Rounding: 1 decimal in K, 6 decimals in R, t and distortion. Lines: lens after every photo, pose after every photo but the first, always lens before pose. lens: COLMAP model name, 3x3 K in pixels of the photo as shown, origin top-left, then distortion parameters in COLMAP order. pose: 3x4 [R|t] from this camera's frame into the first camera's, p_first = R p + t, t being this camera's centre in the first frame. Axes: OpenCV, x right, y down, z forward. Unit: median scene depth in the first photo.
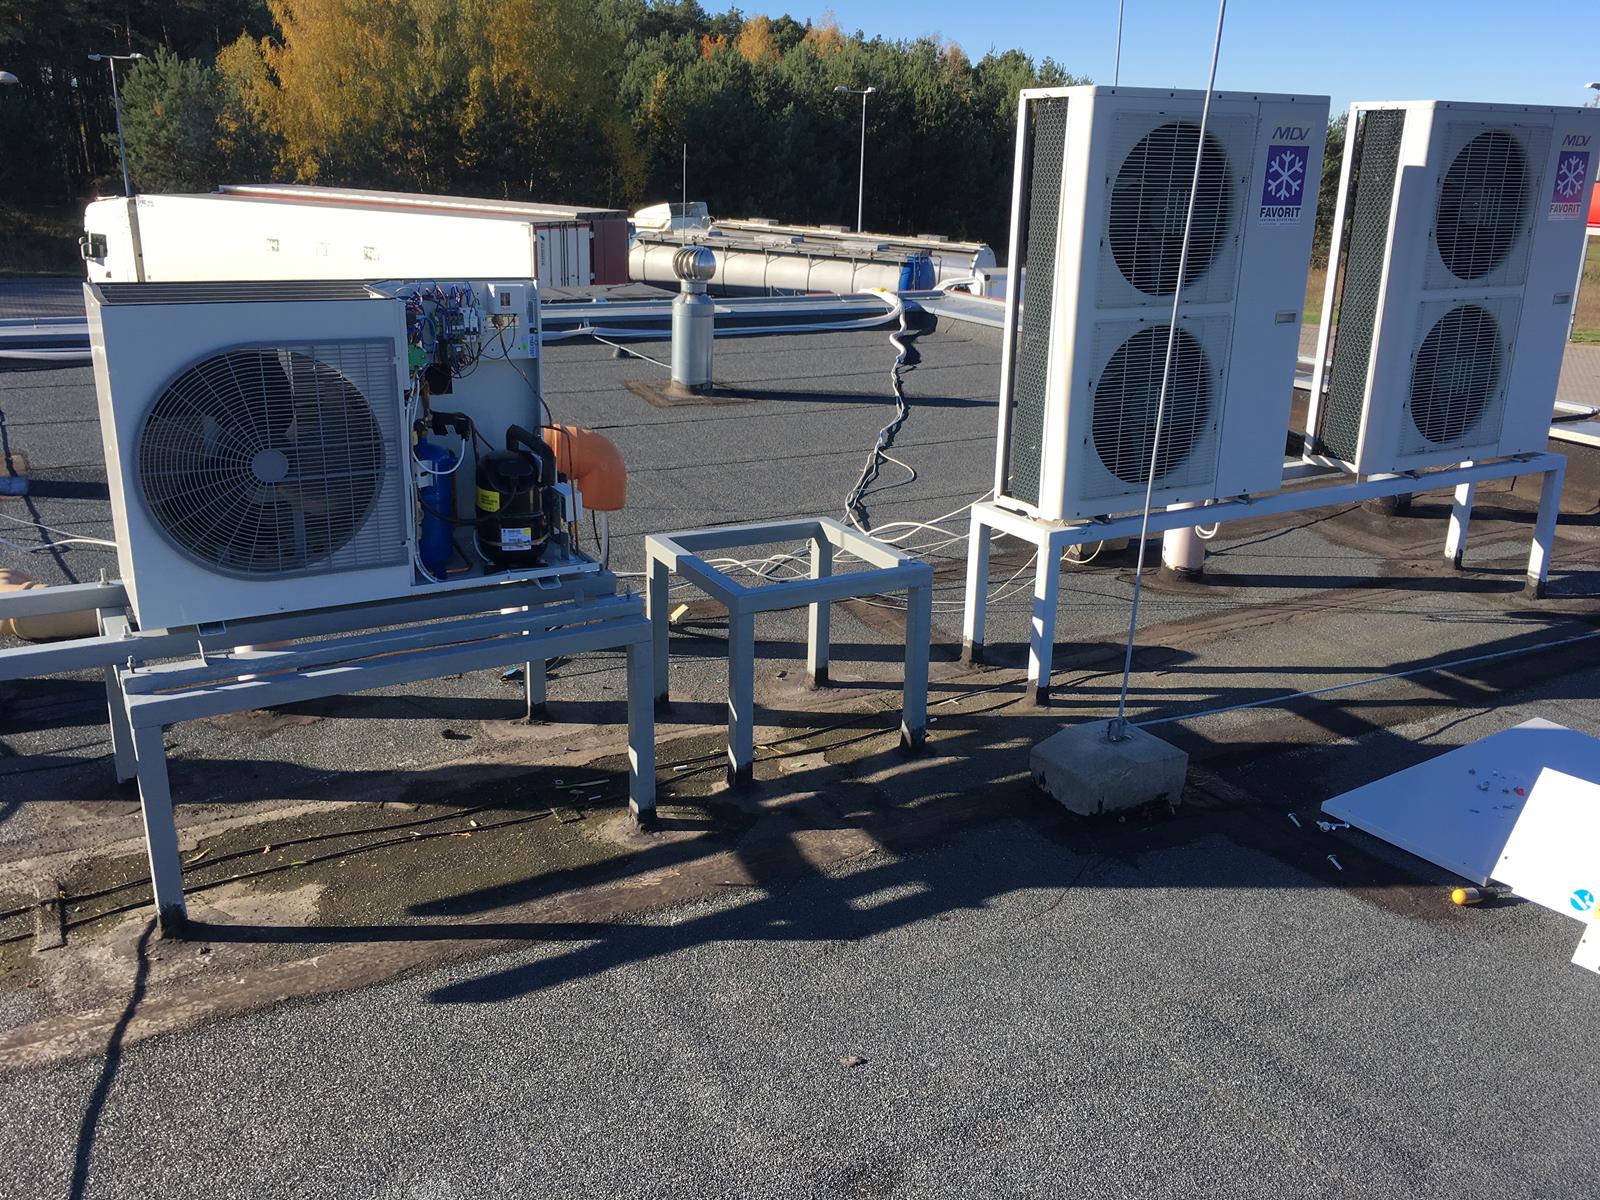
lens RADIAL K [[1365.7, 0, 800.0], [0, 1365.7, 600.0], [0, 0, 1]] dist [0.081196, -0.094228]
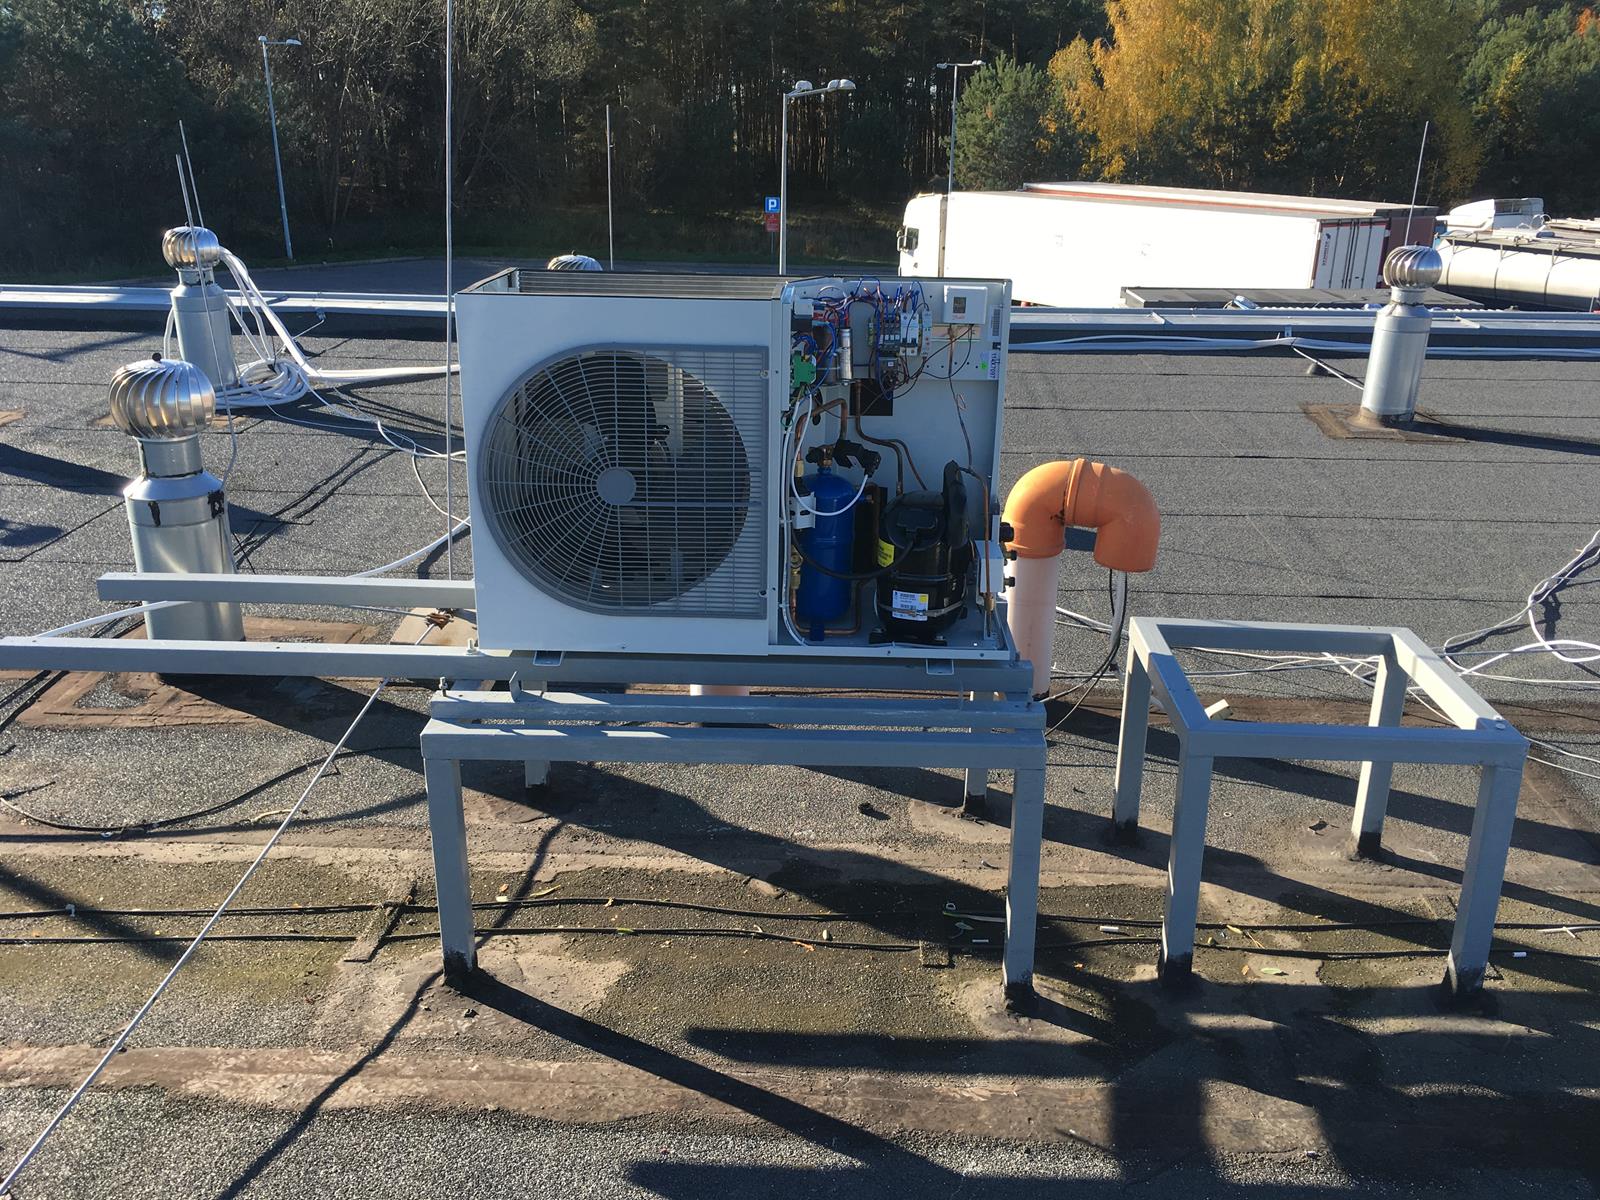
lens RADIAL K [[1365.7, 0, 800.0], [0, 1365.7, 600.0], [0, 0, 1]] dist [0.081196, -0.094228]
pose [[0.852351, 0.157763, -0.498607, 0.100781], [-0.156843, 0.986640, 0.044064, -0.054559], [0.498897, 0.040645, 0.865707, 0.210195]]
